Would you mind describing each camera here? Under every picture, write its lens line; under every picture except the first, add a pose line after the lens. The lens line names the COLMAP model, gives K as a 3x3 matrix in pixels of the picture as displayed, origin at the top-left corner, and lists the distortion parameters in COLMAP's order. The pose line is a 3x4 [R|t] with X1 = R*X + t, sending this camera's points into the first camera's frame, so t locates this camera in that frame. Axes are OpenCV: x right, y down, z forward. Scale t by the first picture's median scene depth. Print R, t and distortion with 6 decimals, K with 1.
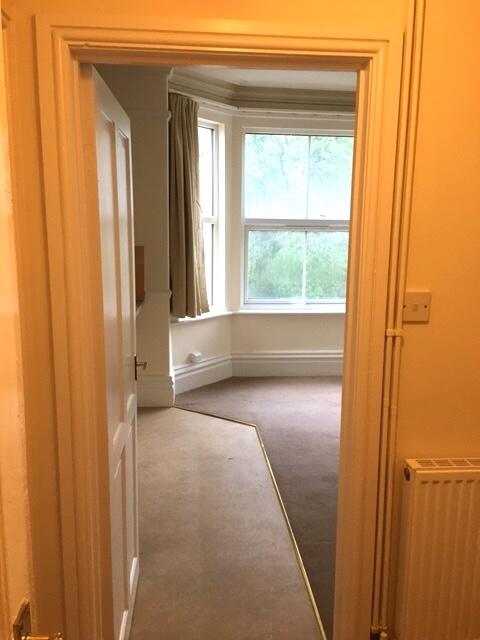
lens RADIAL K [[531.8, 0, 242.2], [0, 531.8, 325.5], [0, 0, 1]] dist [0.044723, -0.042690]
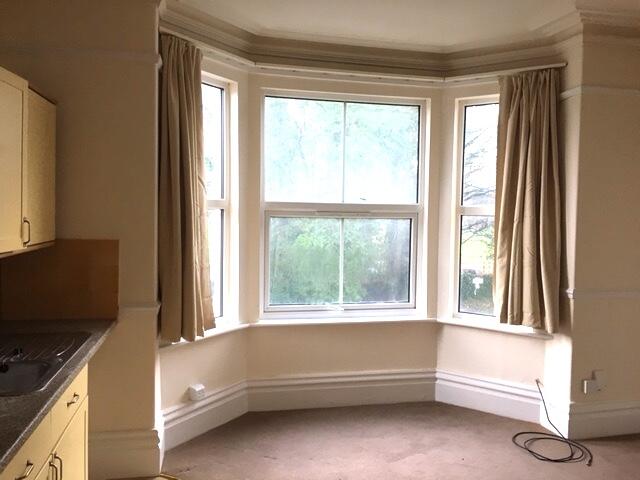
lens RADIAL K [[531.8, 0, 323.3], [0, 531.8, 236.7], [0, 0, 1]] dist [0.044723, -0.042690]
pose [[0.992714, -0.003388, 0.120447, -0.003842], [0.019645, 0.990781, -0.134044, -0.048274], [-0.118883, 0.135434, 0.983628, 0.250995]]
